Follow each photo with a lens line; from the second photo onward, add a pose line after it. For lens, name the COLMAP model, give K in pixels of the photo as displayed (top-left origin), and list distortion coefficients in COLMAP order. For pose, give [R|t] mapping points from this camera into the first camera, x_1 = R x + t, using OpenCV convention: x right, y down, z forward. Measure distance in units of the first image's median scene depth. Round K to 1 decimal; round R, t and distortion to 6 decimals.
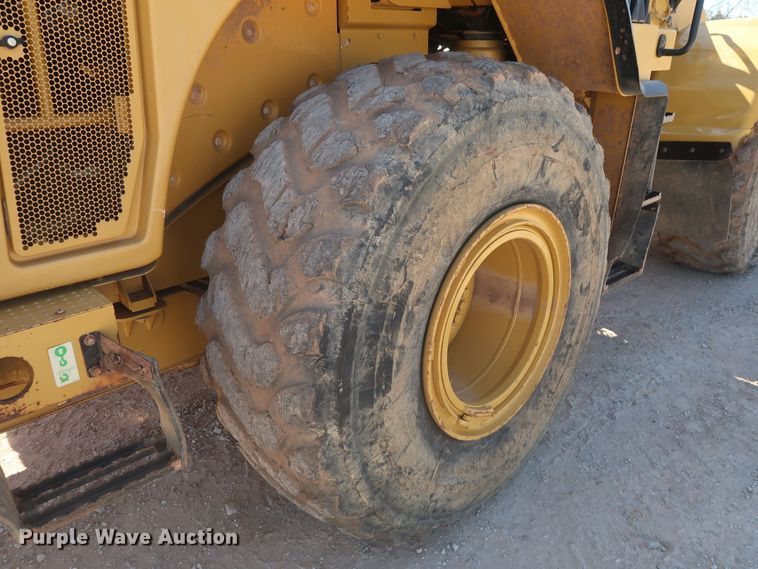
lens RADIAL K [[596.4, 0, 379.0], [0, 596.4, 284.5], [0, 0, 1]] dist [-0.094513, 0.166784]
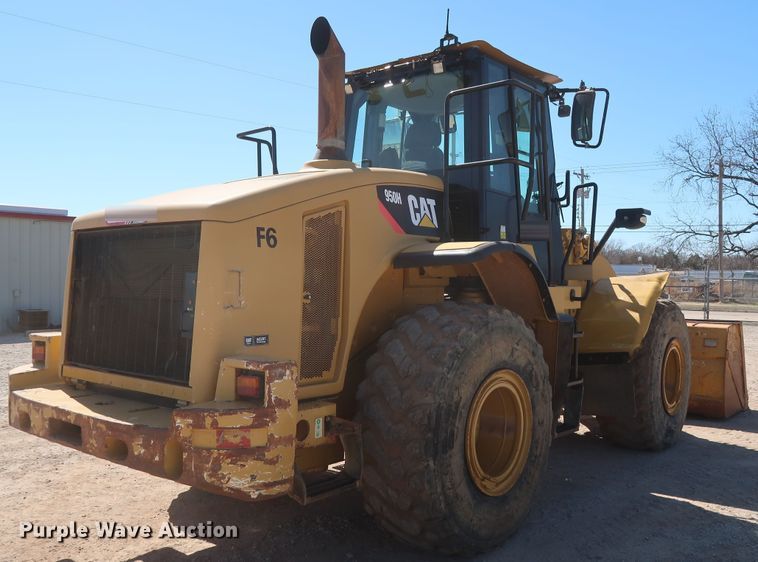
lens RADIAL K [[688.4, 0, 381.7], [0, 688.4, 294.7], [0, 0, 1]] dist [-0.000044, 0.001066]
pose [[0.995900, 0.006079, 0.090258, -0.463992], [0.026519, 0.934286, -0.355536, 0.531282], [-0.086488, 0.356472, 0.930294, -1.489939]]
